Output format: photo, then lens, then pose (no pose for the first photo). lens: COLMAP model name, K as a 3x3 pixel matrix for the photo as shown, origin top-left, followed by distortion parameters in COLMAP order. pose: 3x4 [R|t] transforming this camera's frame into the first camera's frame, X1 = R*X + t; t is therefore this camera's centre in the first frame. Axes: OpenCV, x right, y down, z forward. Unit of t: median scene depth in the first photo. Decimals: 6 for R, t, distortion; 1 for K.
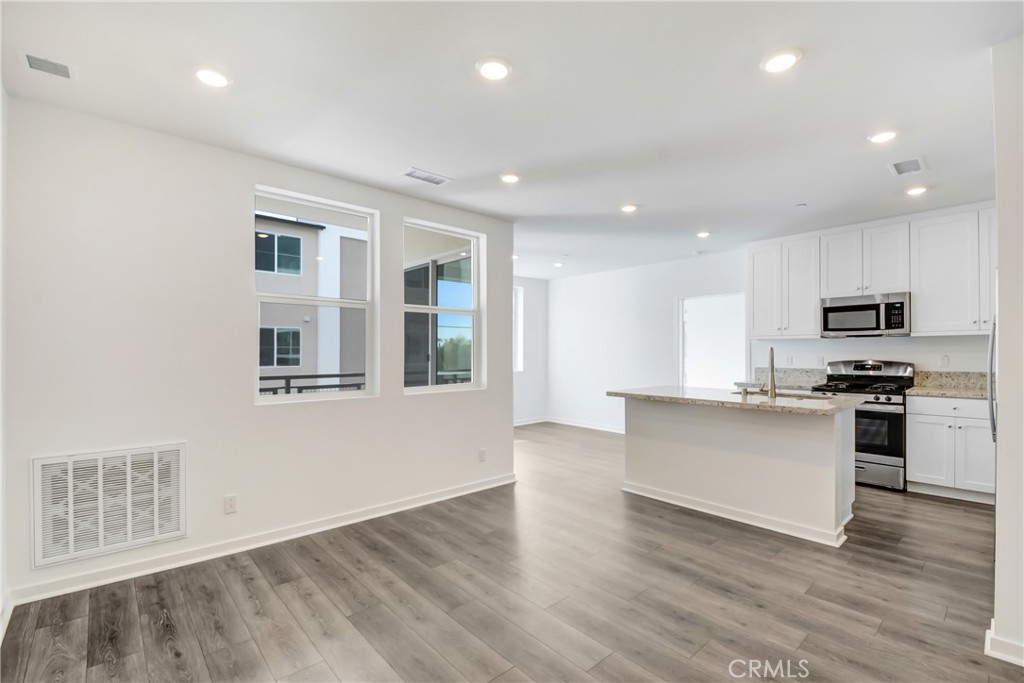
lens RADIAL K [[450.9, 0, 536.3], [0, 450.9, 352.0], [0, 0, 1]] dist [-0.000563, -0.020832]
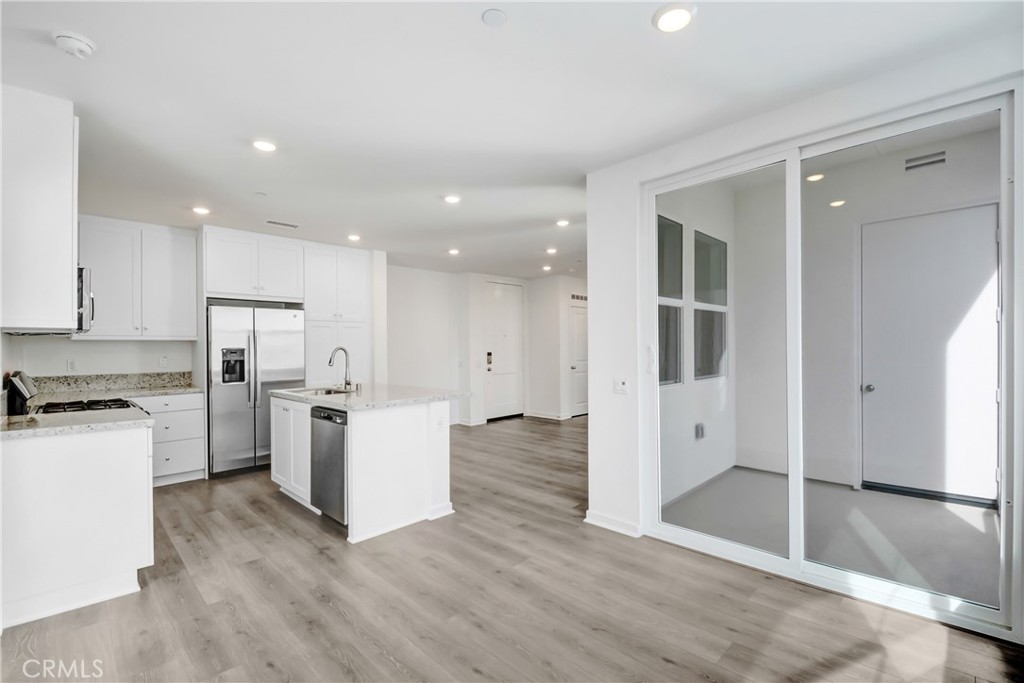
lens RADIAL K [[443.7, 0, 551.3], [0, 443.7, 342.0], [0, 0, 1]] dist [-0.041135, -0.000129]
pose [[-0.996905, 0.015915, -0.076982, 0.065323], [0.016374, 0.999852, -0.005331, -0.009749], [0.076885, -0.006575, -0.997018, 1.842569]]
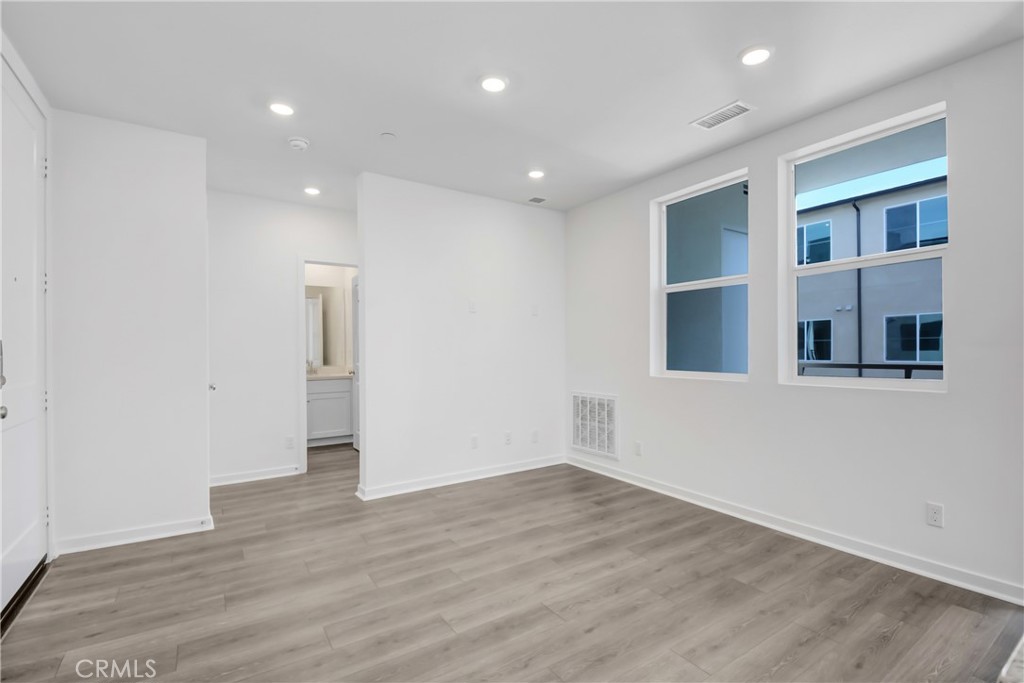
lens RADIAL K [[461.5, 0, 508.8], [0, 461.5, 349.3], [0, 0, 1]] dist [-0.014168, -0.000436]
pose [[-0.175116, 0.010823, -0.984488, 0.522016], [0.003321, 0.999940, 0.010402, 0.015228], [0.984542, -0.001448, -0.175142, 0.588496]]
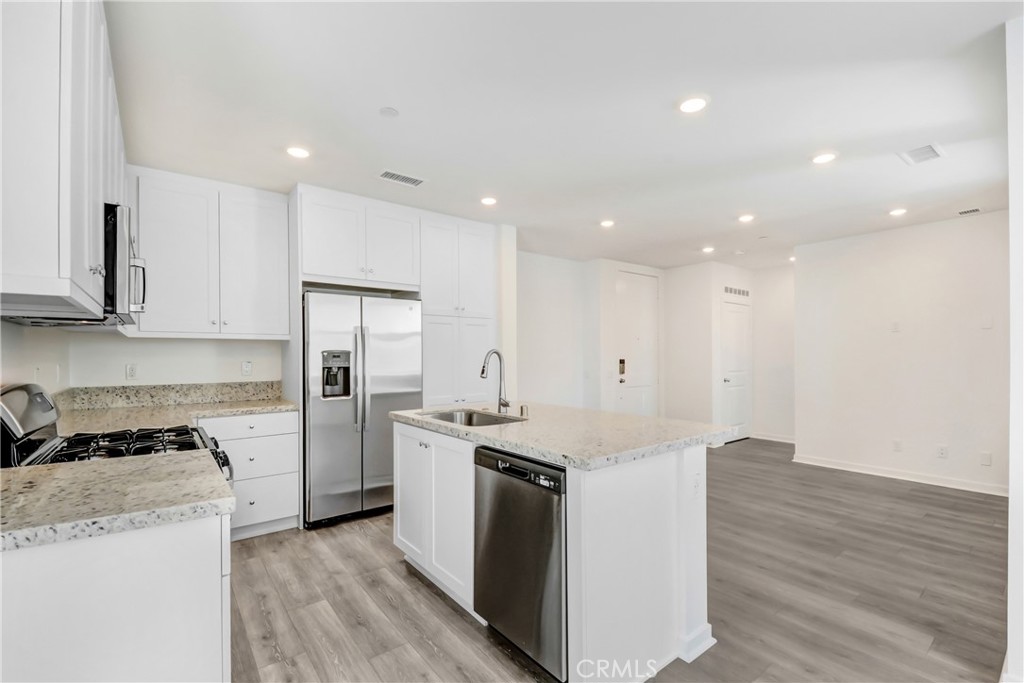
lens RADIAL K [[450.9, 0, 536.3], [0, 450.9, 352.0], [0, 0, 1]] dist [-0.000563, -0.020832]
pose [[-0.996615, 0.007083, 0.081901, 0.338099], [0.007124, 0.999975, 0.000199, -0.008159], [-0.081898, 0.000782, -0.996640, 1.498092]]
